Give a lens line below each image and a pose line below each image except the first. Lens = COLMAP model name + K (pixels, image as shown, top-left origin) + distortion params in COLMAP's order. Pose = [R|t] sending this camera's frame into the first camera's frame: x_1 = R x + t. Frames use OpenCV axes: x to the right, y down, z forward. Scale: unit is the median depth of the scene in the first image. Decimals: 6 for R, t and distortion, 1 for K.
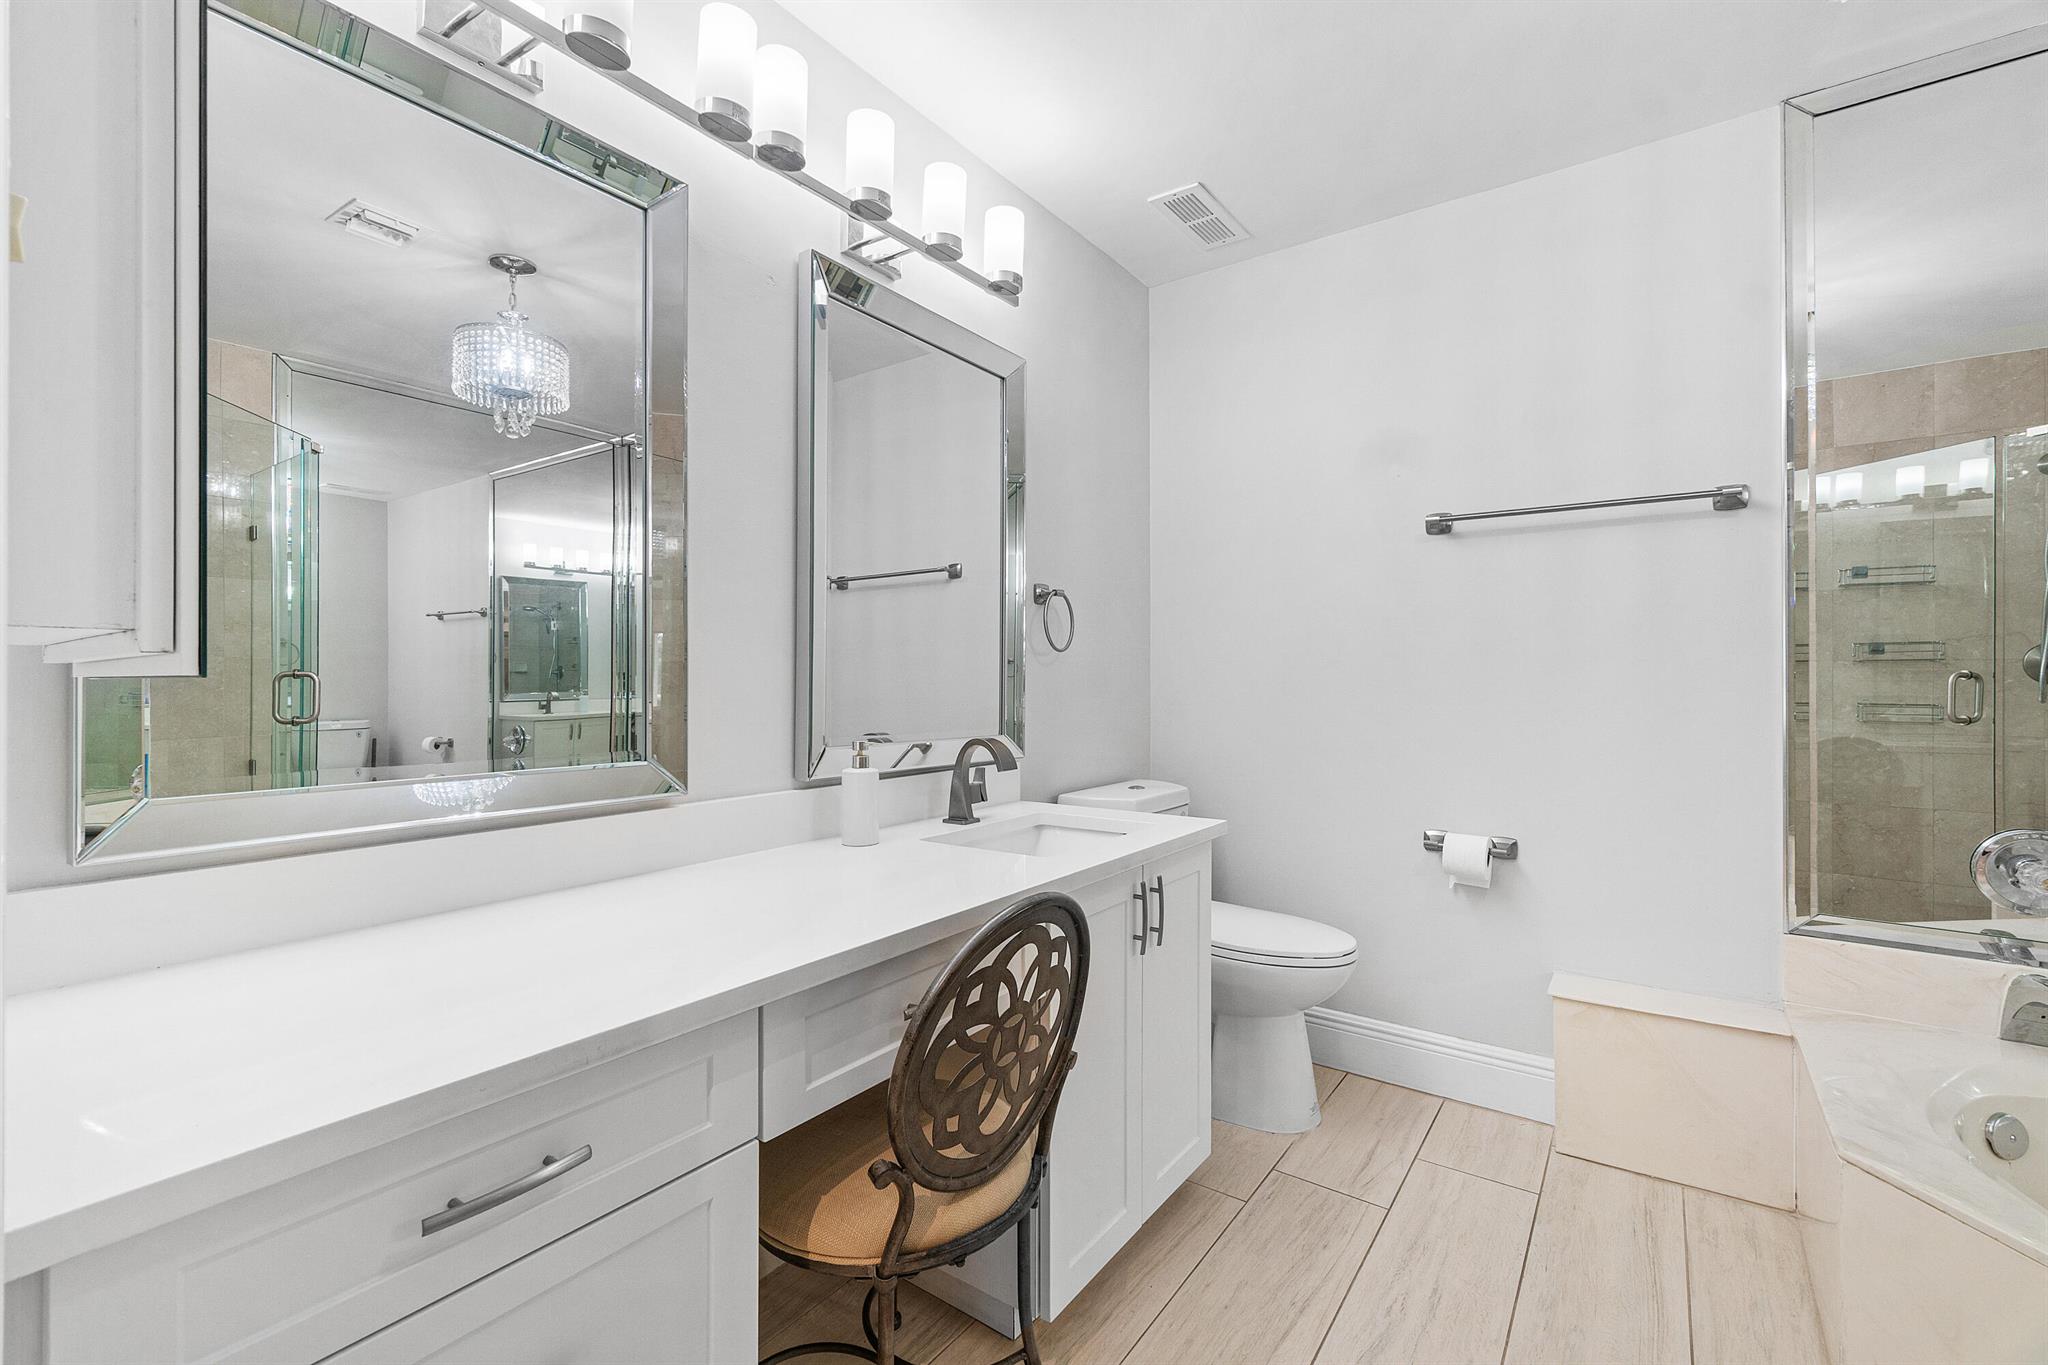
lens RADIAL K [[901.0, 0, 1015.5], [0, 901.0, 679.4], [0, 0, 1]] dist [-0.007538, 0.002130]
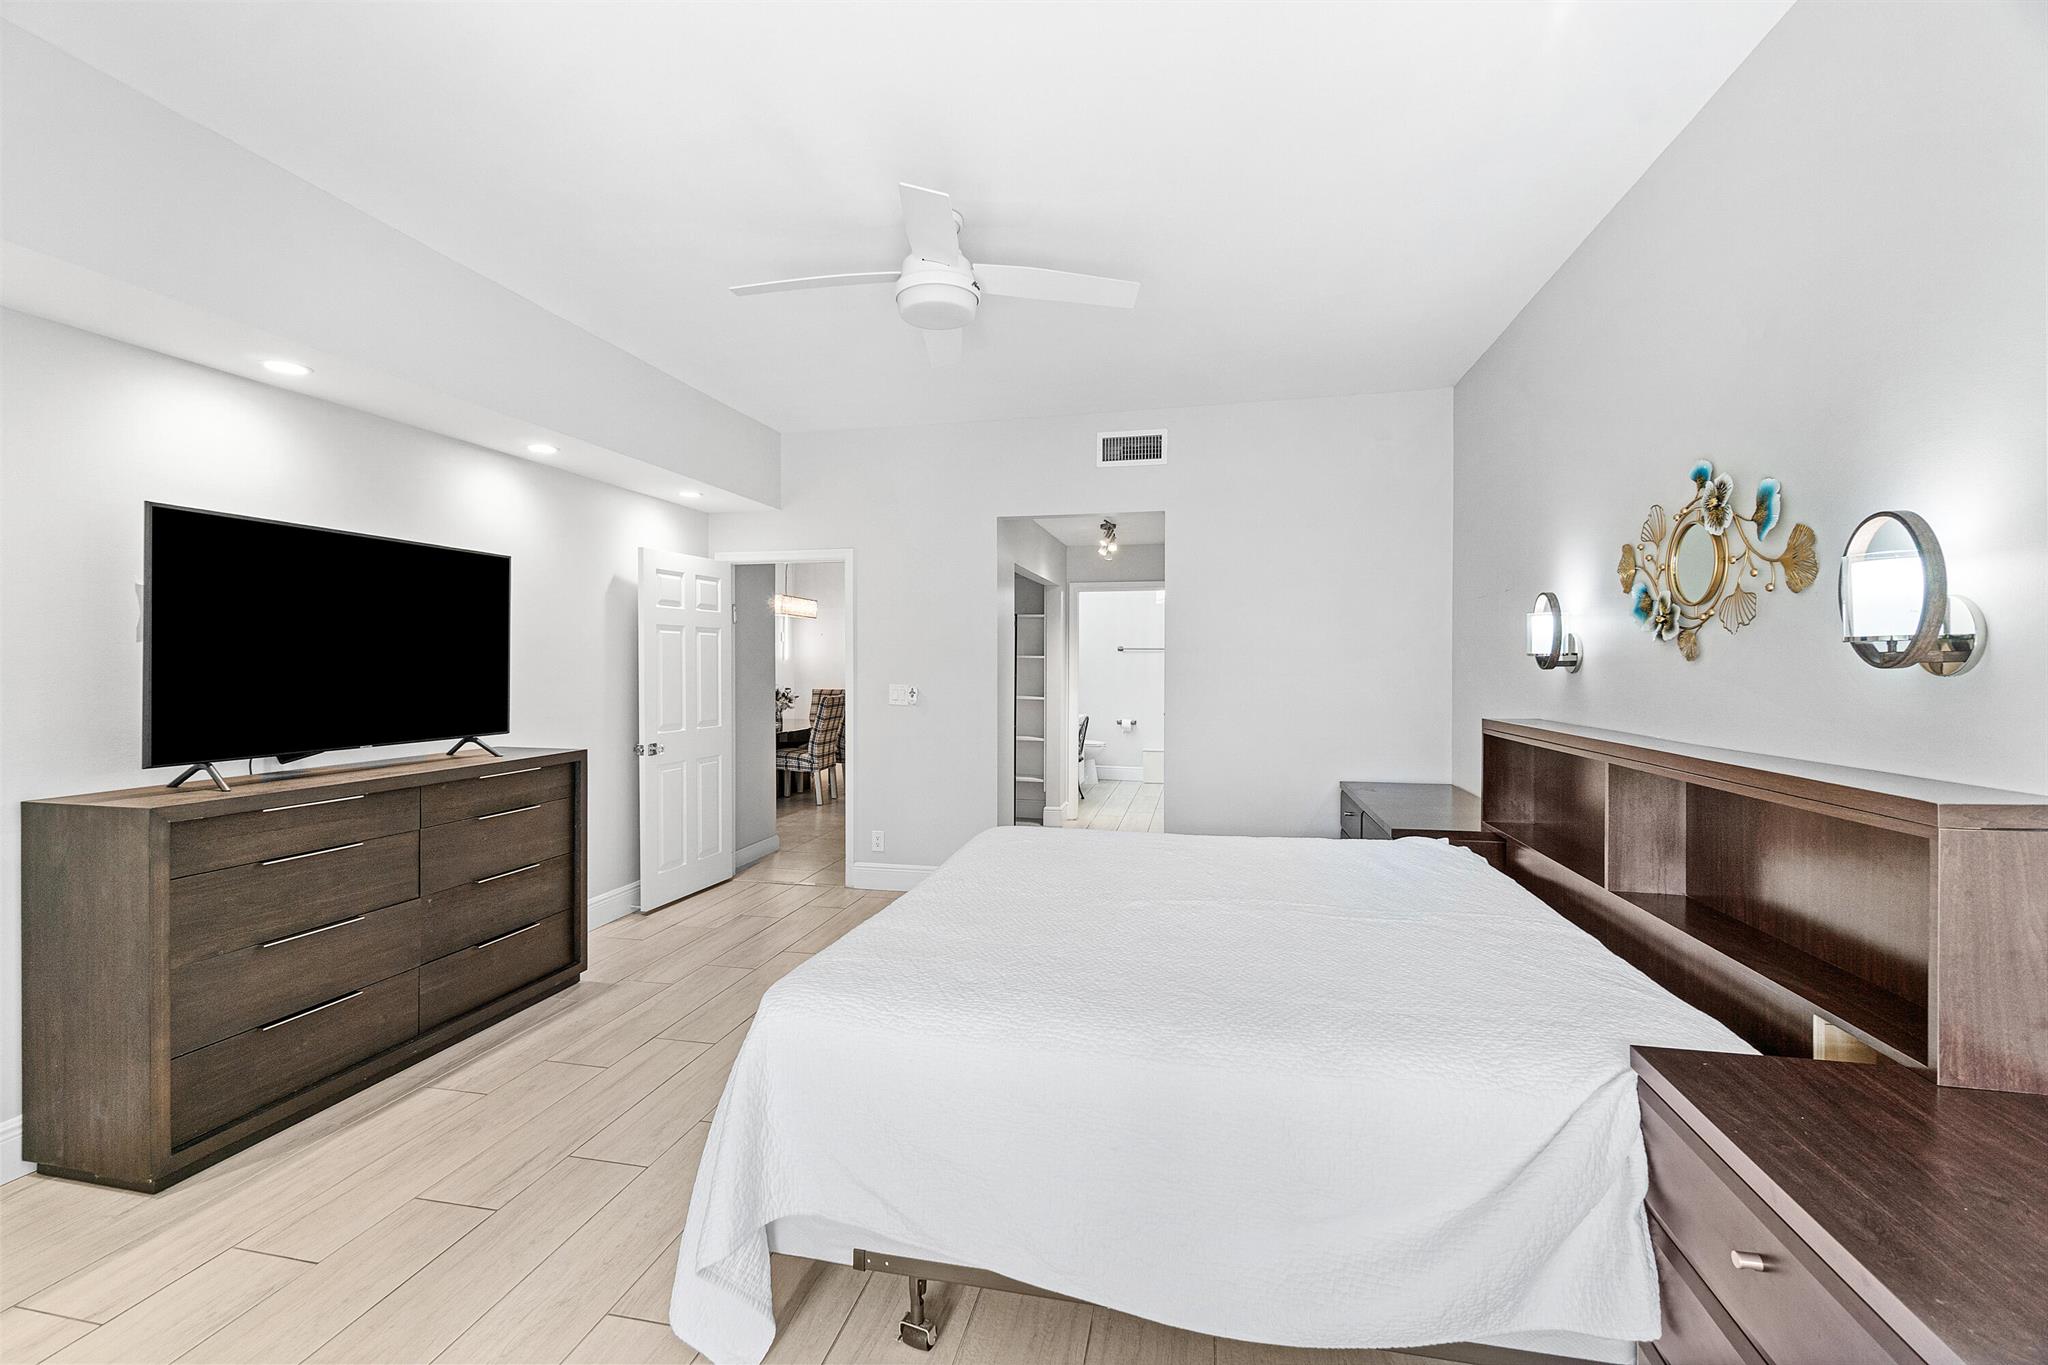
lens RADIAL K [[901.0, 0, 1018.6], [0, 901.0, 673.4], [0, 0, 1]] dist [-0.007538, 0.002130]
pose [[0.913513, 0.000982, 0.406808, -1.800054], [-0.003352, 0.999981, 0.005113, -0.078735], [-0.406795, -0.006034, 0.913499, -2.855623]]
